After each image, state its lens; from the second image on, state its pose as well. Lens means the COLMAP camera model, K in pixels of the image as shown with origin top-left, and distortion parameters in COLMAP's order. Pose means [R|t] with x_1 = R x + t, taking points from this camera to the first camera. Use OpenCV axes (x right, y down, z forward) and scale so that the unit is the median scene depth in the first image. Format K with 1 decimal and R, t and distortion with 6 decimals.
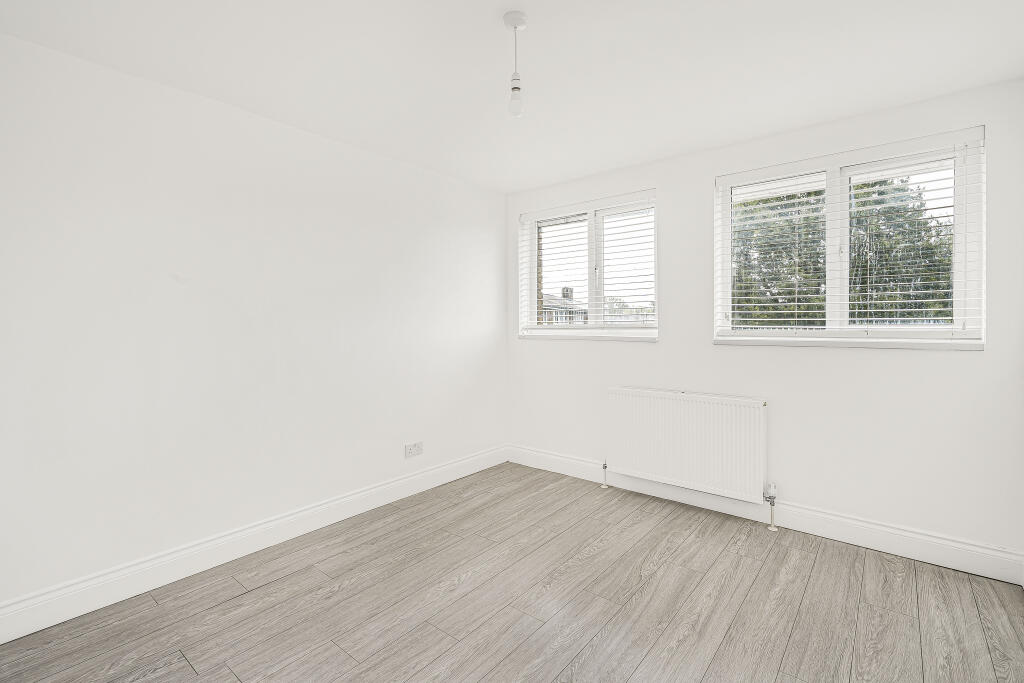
lens RADIAL K [[475.1, 0, 510.6], [0, 475.1, 331.7], [0, 0, 1]] dist [-0.000379, 0.000374]
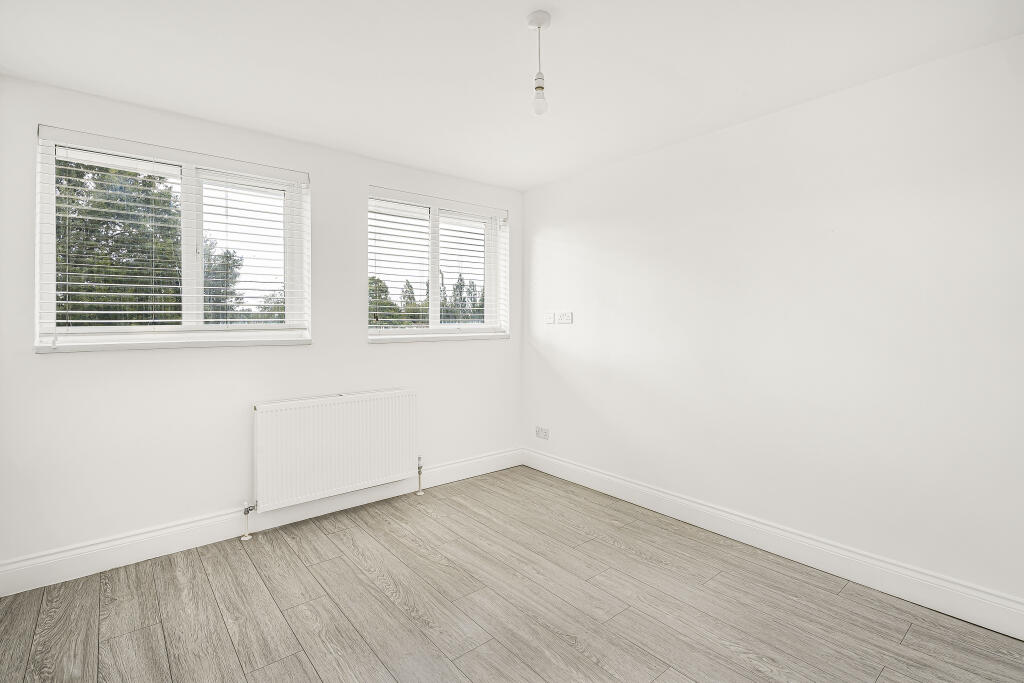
lens RADIAL K [[475.1, 0, 520.6], [0, 475.1, 315.6], [0, 0, 1]] dist [-0.000379, 0.000374]
pose [[0.178018, 0.014179, 0.983925, -0.533643], [0.022239, 0.999583, -0.018429, -0.007144], [-0.983776, 0.025162, 0.177629, 0.471856]]
